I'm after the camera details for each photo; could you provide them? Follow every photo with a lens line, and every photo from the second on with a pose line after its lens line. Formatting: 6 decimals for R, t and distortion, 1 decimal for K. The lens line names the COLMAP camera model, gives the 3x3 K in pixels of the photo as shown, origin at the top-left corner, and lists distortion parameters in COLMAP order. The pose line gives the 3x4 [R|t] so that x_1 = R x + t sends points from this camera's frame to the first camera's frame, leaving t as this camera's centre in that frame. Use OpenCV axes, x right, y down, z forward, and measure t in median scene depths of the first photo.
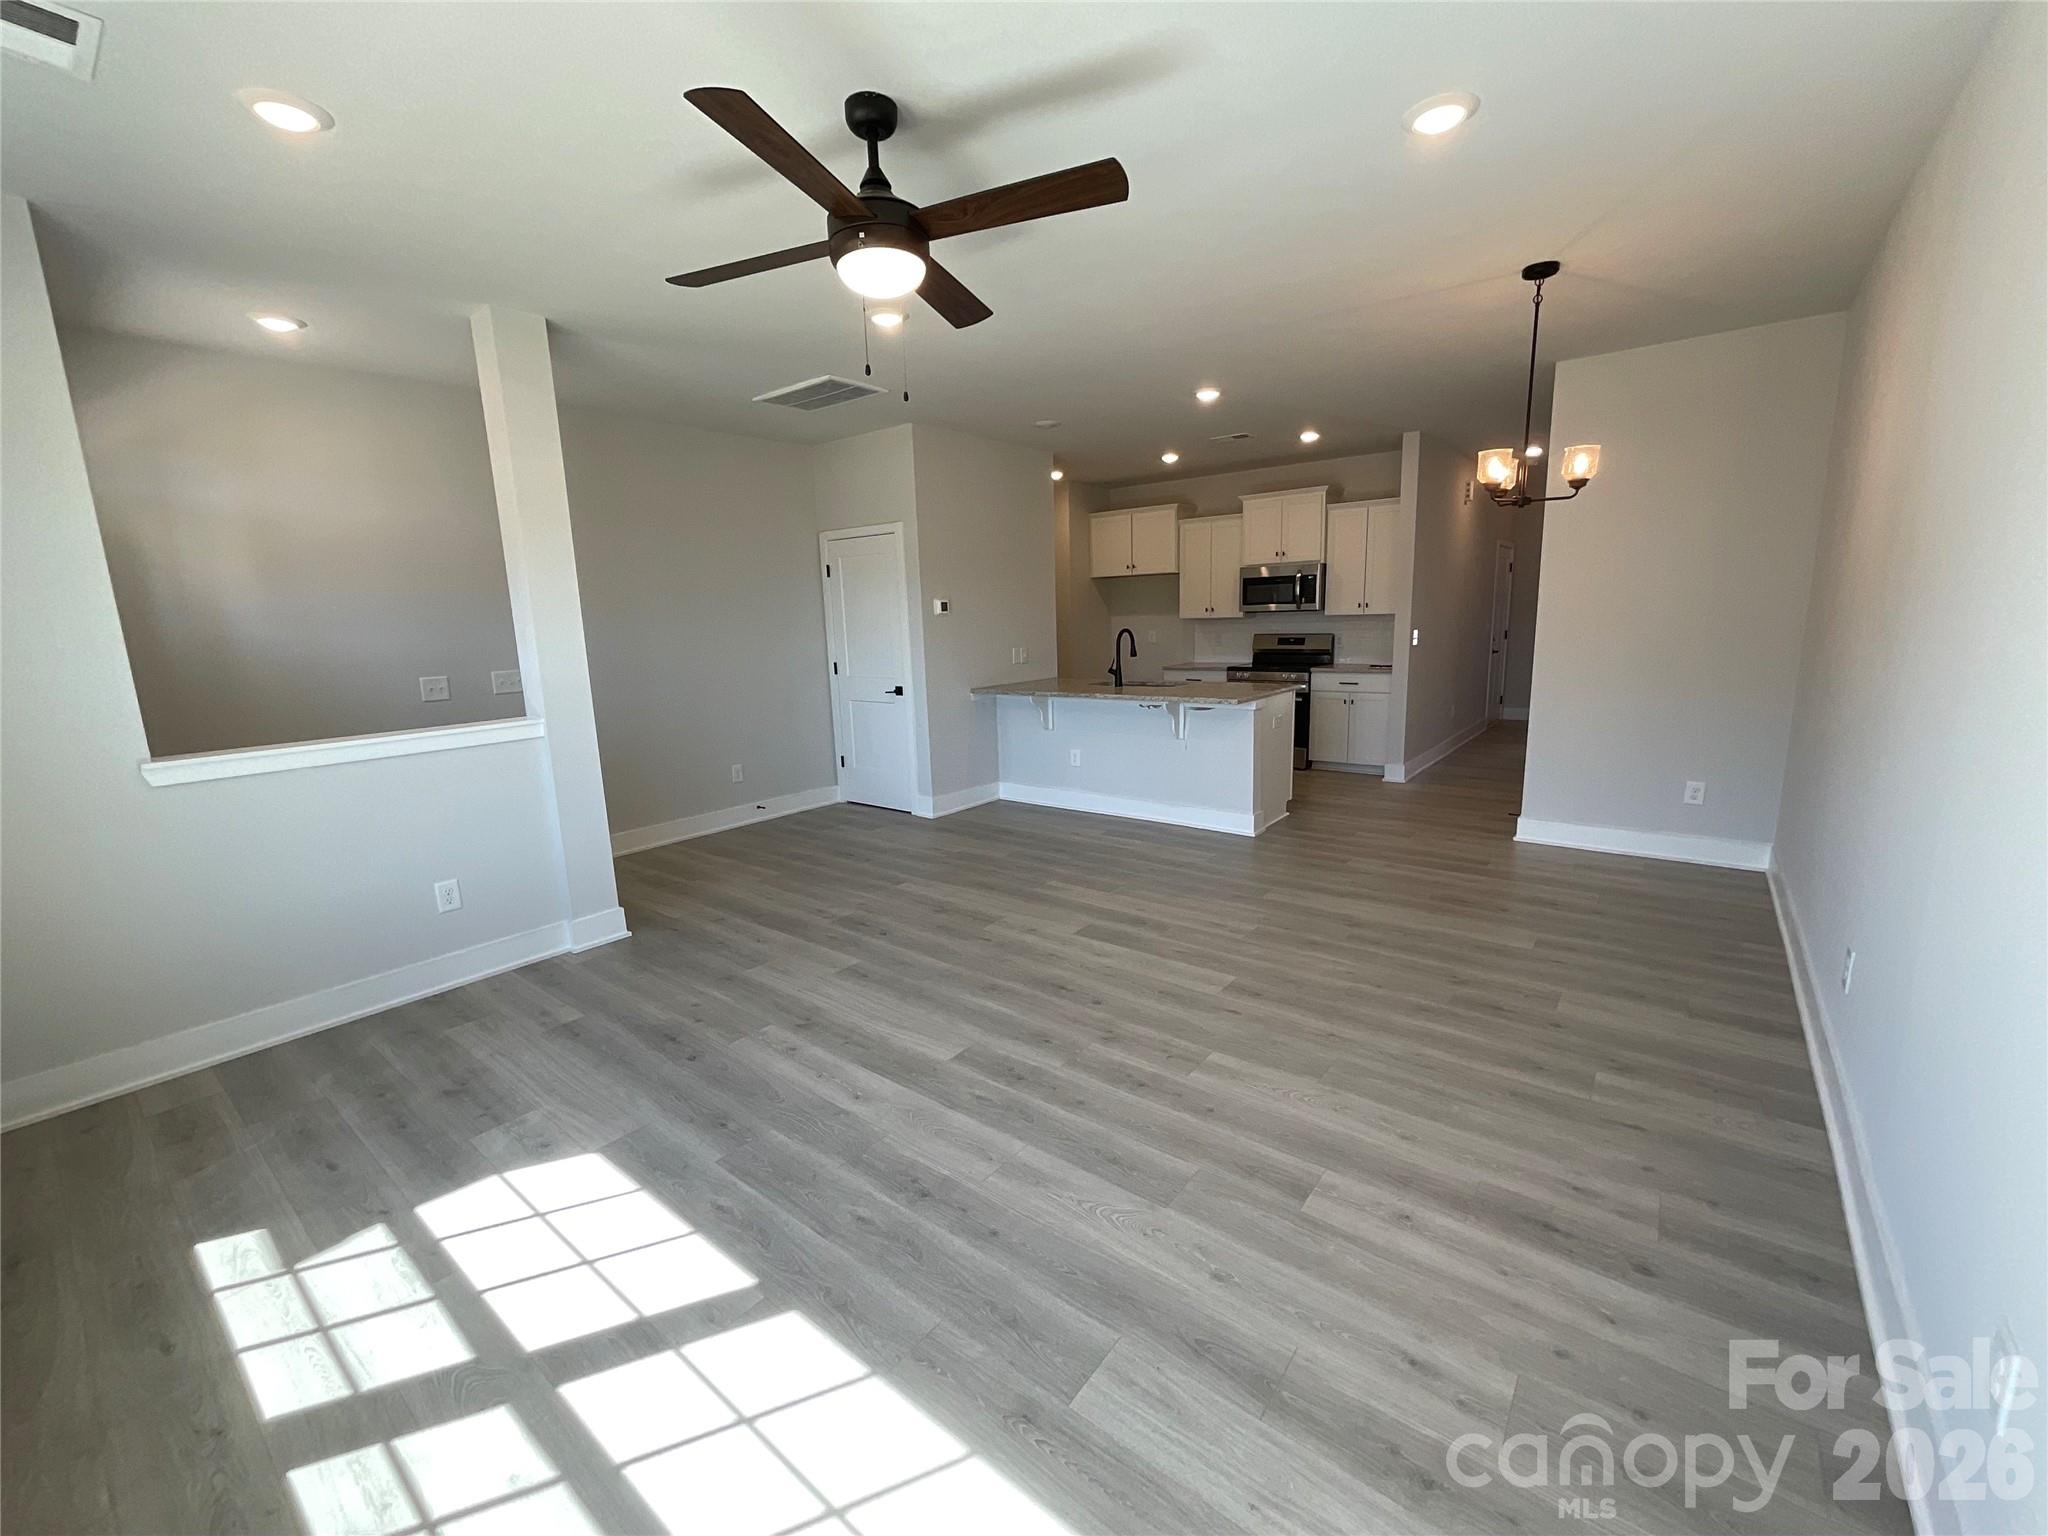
lens RADIAL K [[831.5, 0, 1023.2], [0, 831.5, 764.5], [0, 0, 1]] dist [-0.015274, 0.006435]
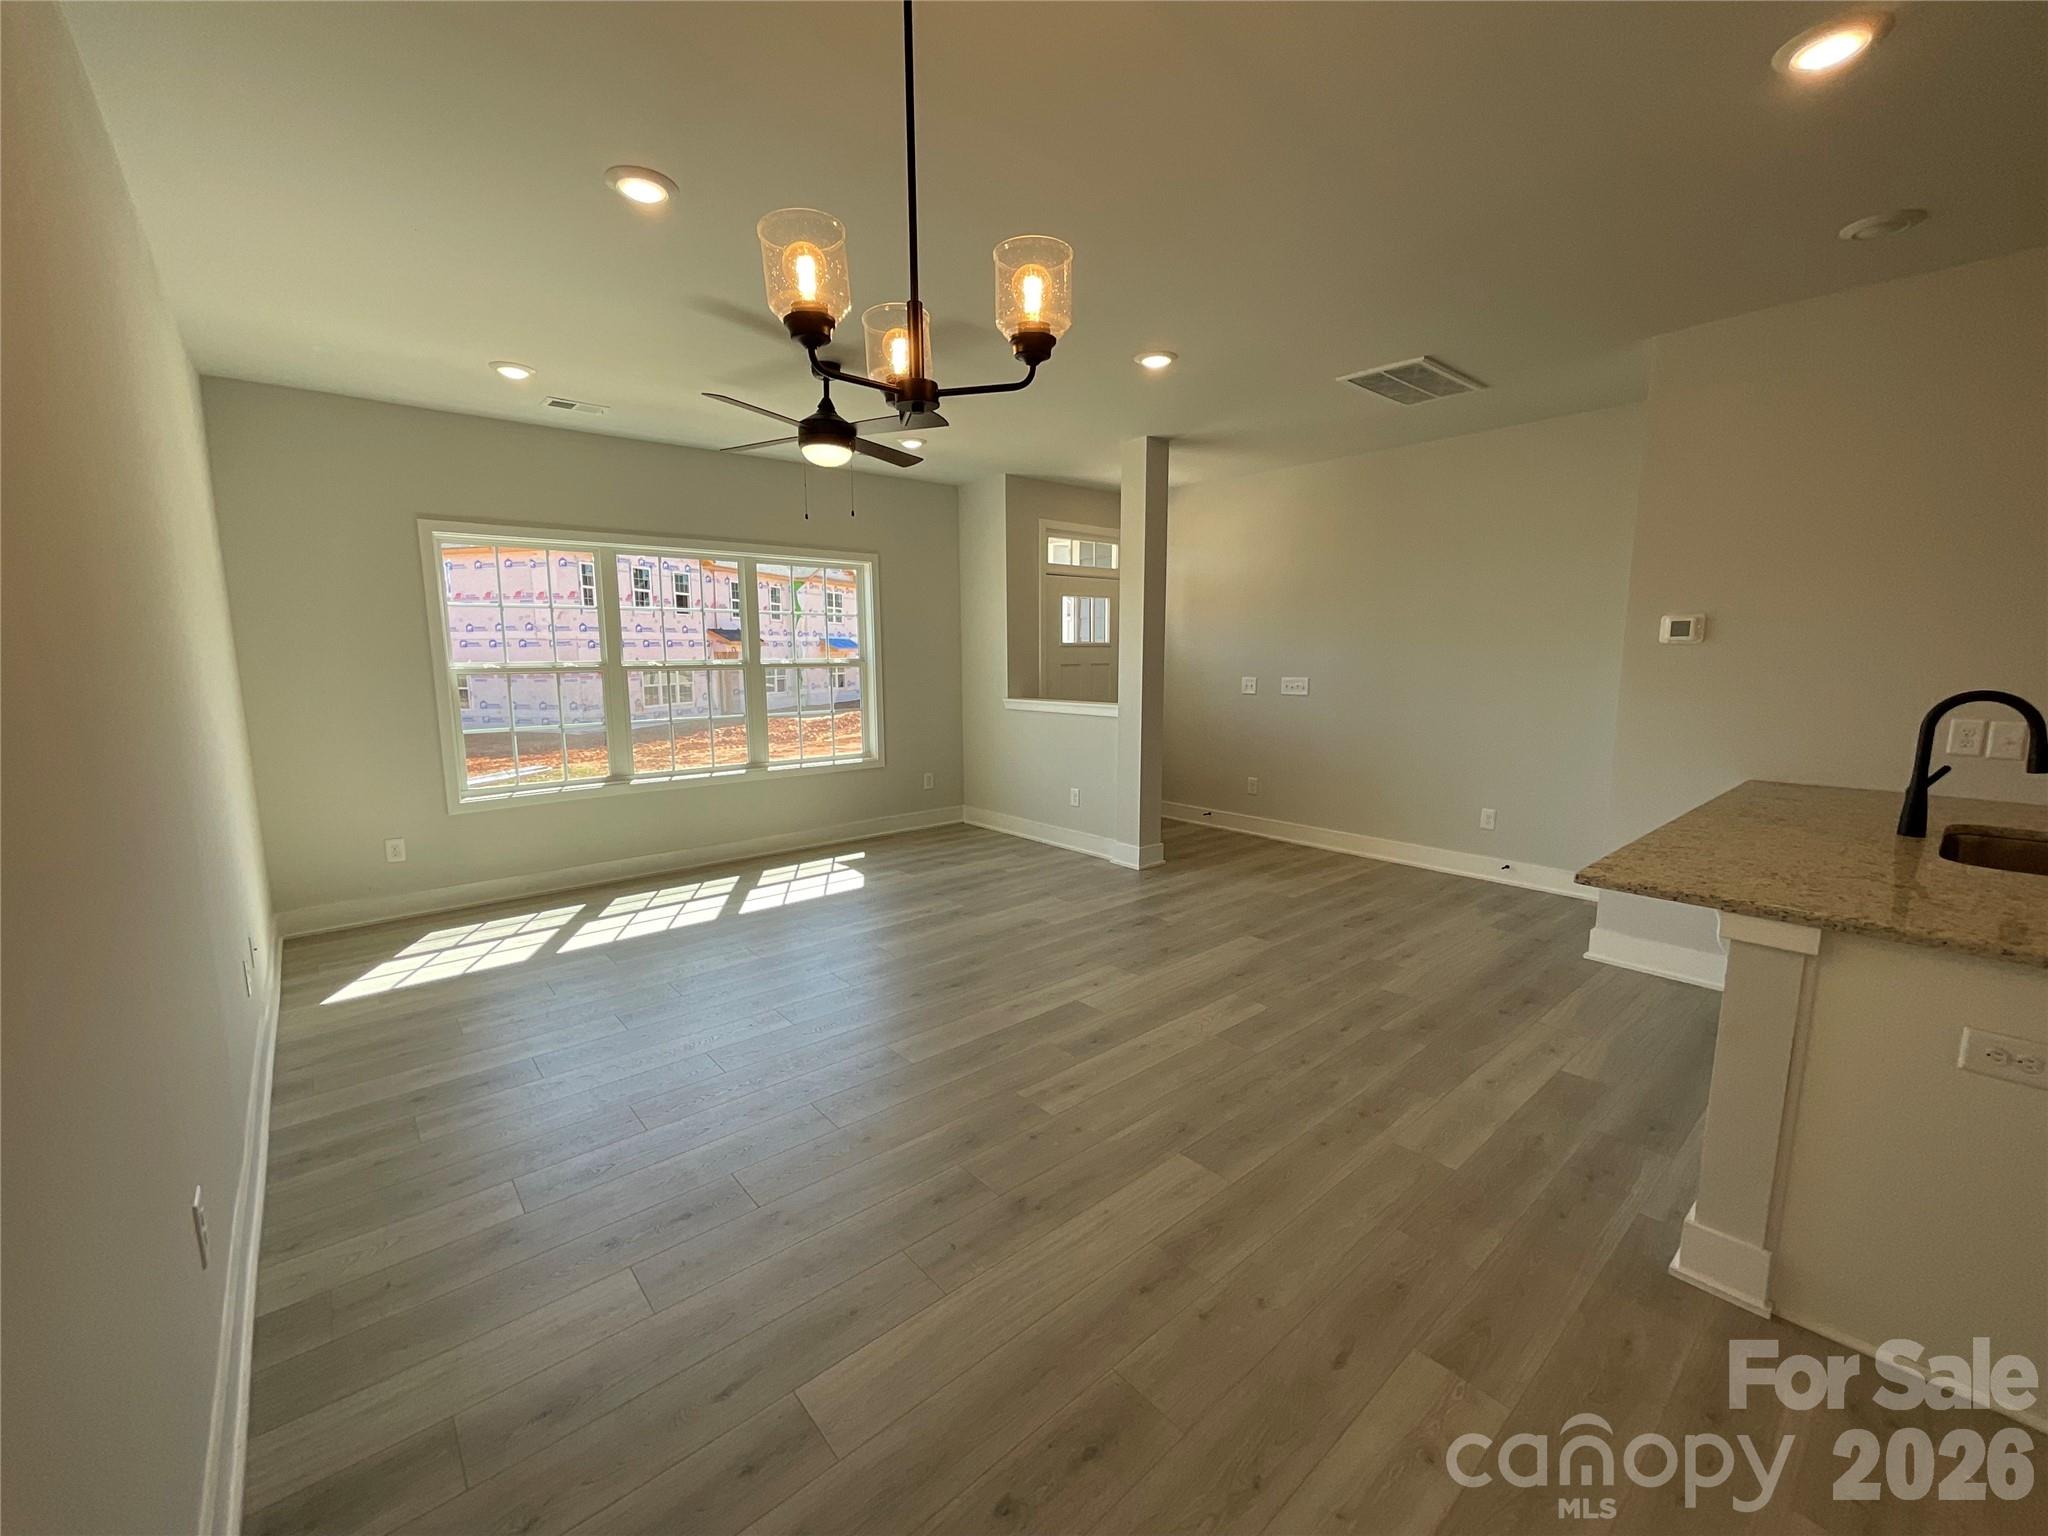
lens RADIAL K [[832.0, 0, 1022.0], [0, 832.0, 769.3], [0, 0, 1]] dist [-0.004262, -0.000090]
pose [[-0.190406, 0.174636, -0.966047, 1.005948], [-0.165113, 0.964335, 0.206870, -0.241744], [0.967721, 0.198896, -0.154781, 1.153408]]
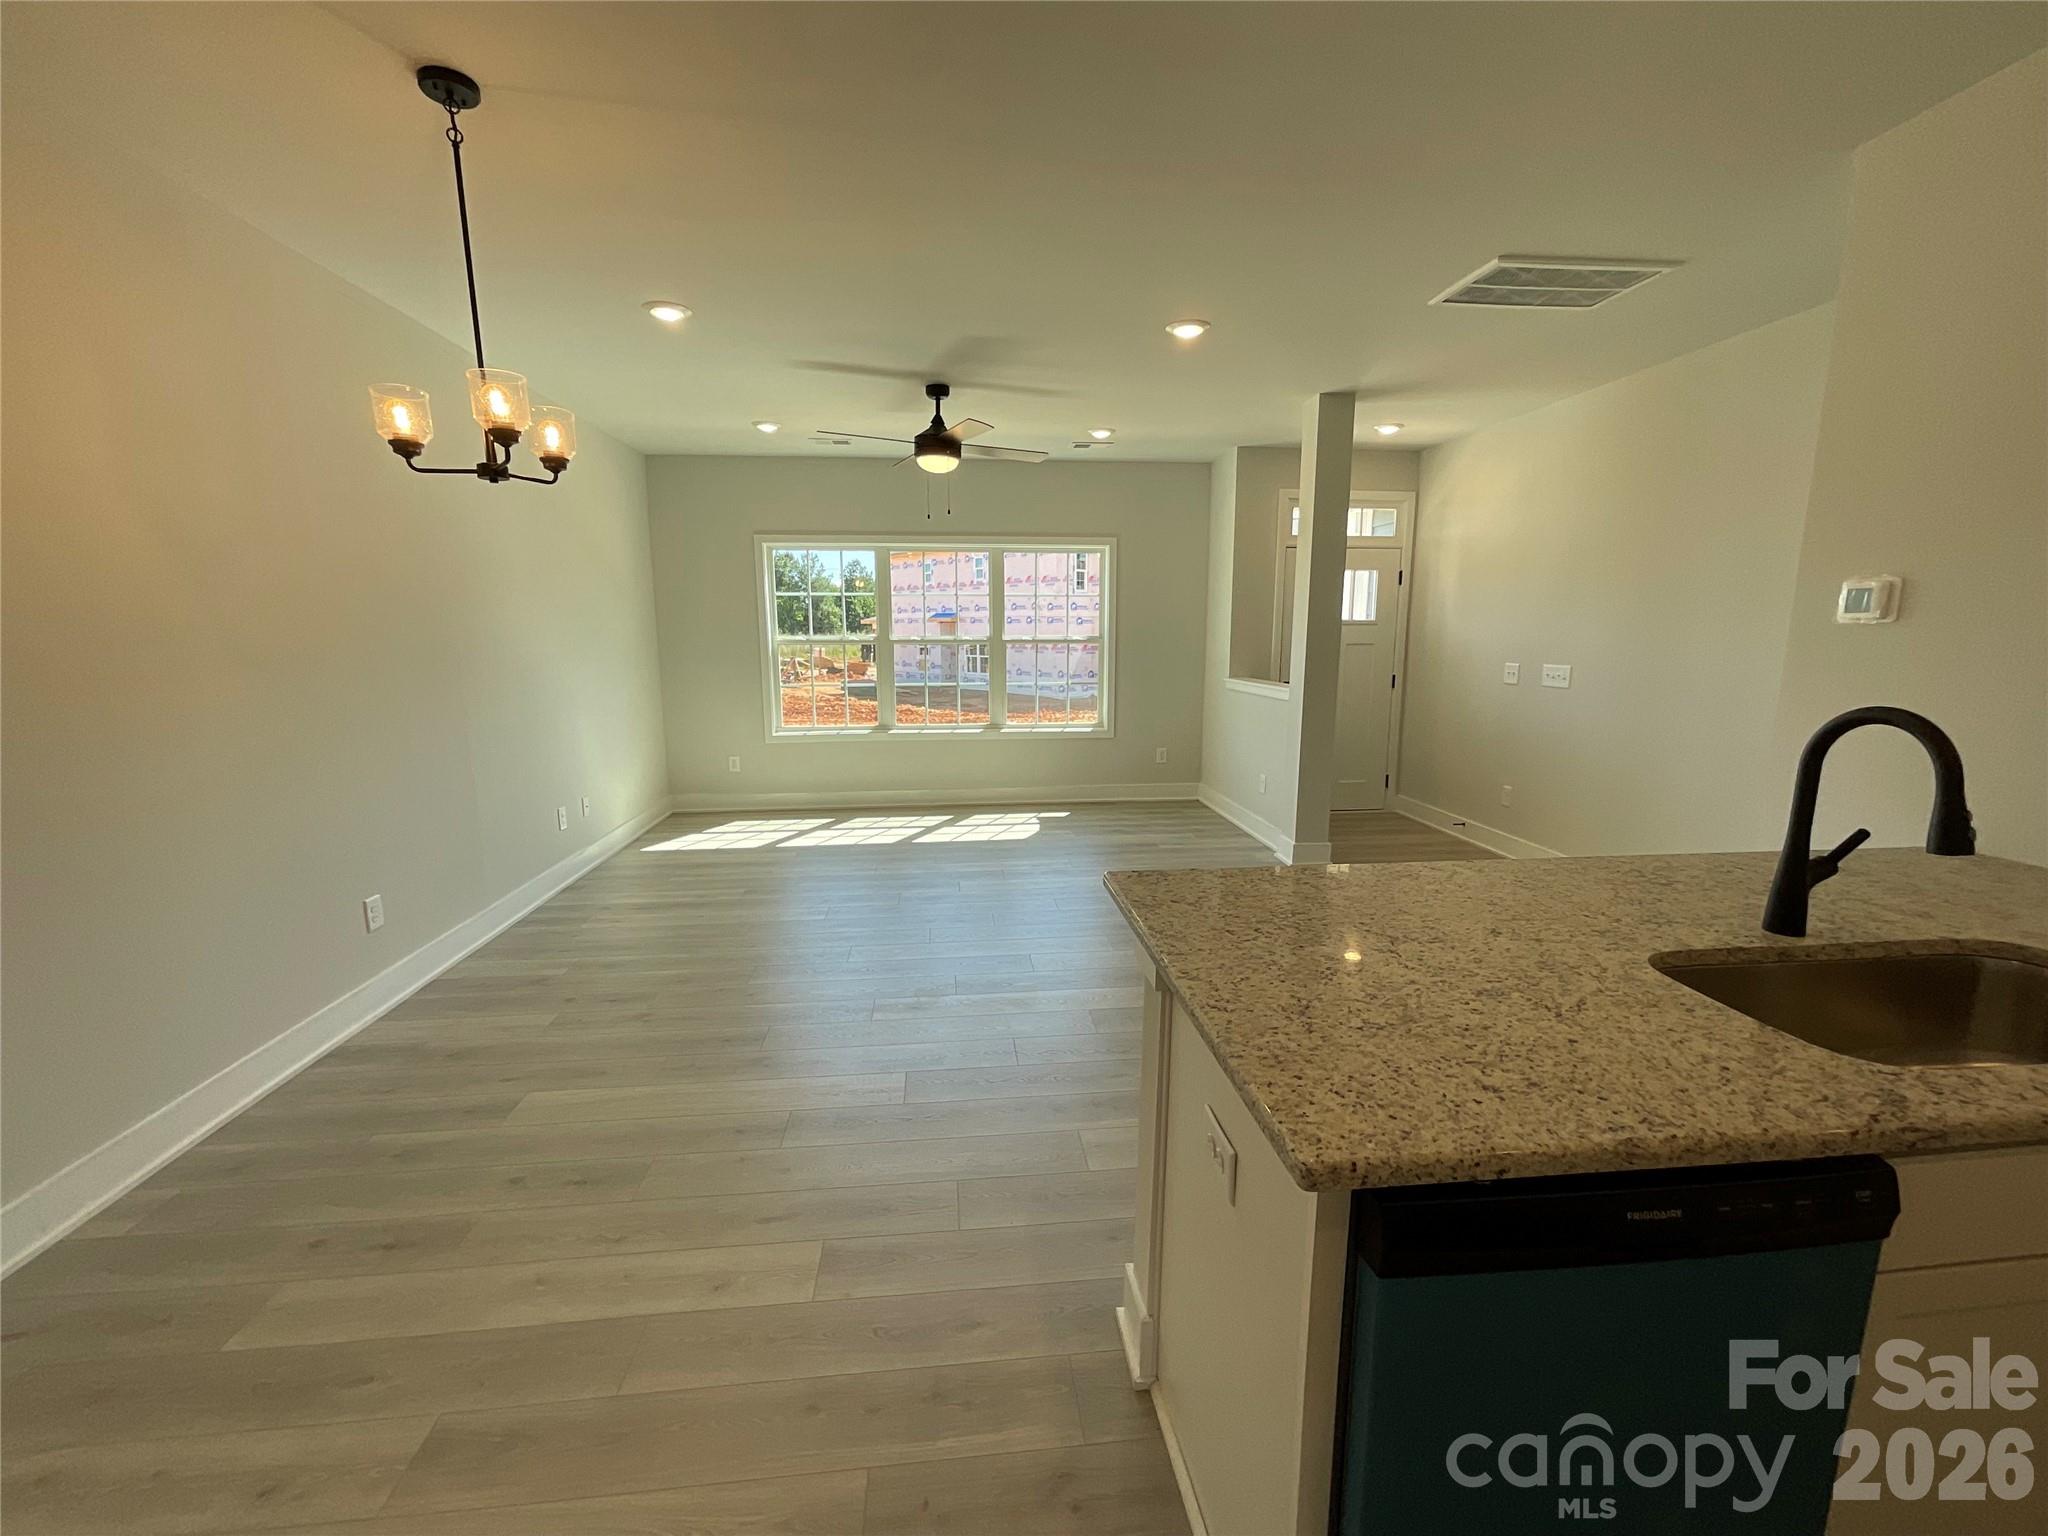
lens RADIAL K [[827.1, 0, 1022.4], [0, 827.1, 772.2], [0, 0, 1]] dist [0.001828, 0.000915]
pose [[-0.716296, 0.155031, -0.680356, 0.779283], [-0.099609, 0.942306, 0.319591, -0.347131], [0.690650, 0.296691, -0.659528, 1.761955]]
